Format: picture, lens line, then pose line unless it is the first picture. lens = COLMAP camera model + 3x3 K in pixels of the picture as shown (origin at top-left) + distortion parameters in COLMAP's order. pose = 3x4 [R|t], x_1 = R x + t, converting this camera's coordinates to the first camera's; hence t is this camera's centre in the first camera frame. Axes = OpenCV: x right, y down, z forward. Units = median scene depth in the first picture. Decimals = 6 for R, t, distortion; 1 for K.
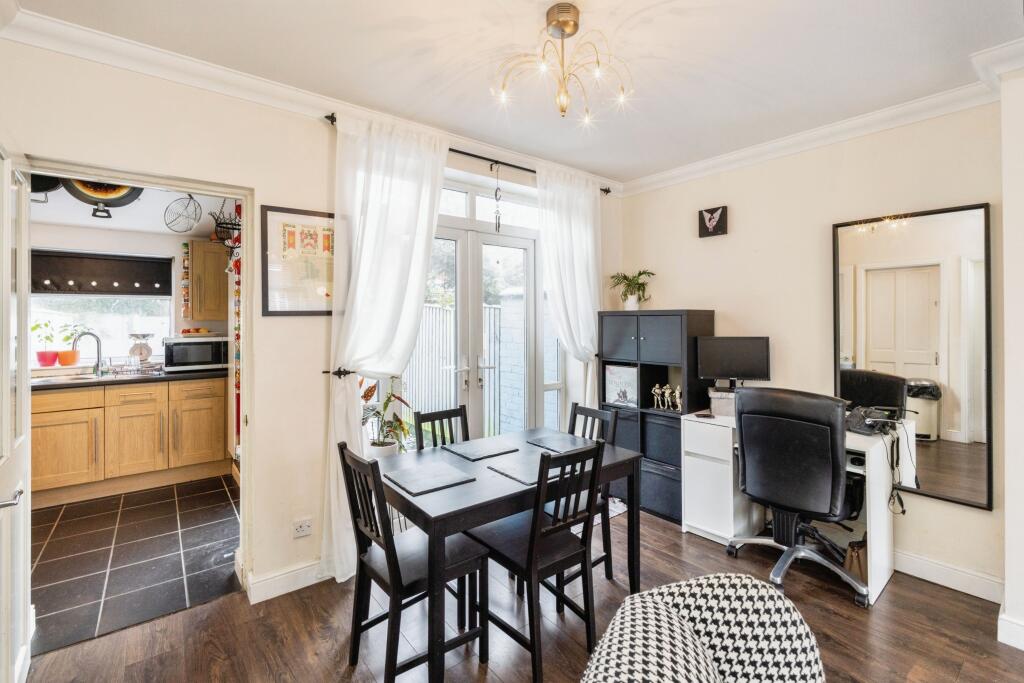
lens RADIAL K [[456.6, 0, 509.1], [0, 456.6, 318.4], [0, 0, 1]] dist [-0.007946, -0.000380]
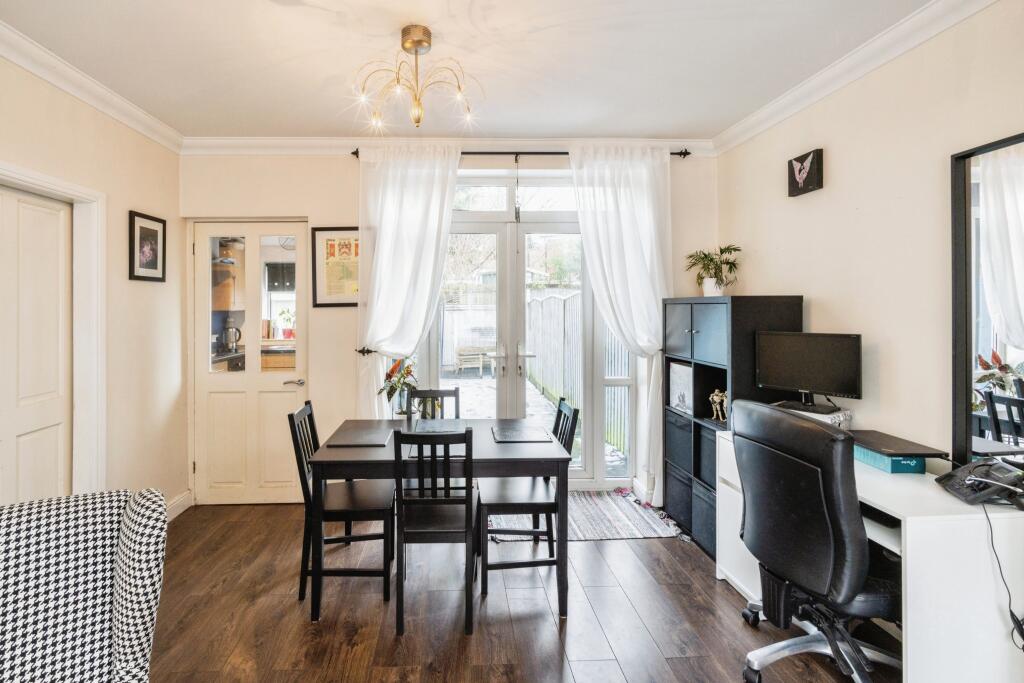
lens RADIAL K [[464.5, 0, 460.8], [0, 464.5, 309.3], [0, 0, 1]] dist [-0.004934, -0.000725]
pose [[0.805128, 0.000689, -0.593101, 0.421871], [0.006088, 0.999937, 0.009425, -0.006223], [0.593070, -0.011199, 0.805073, 0.080030]]
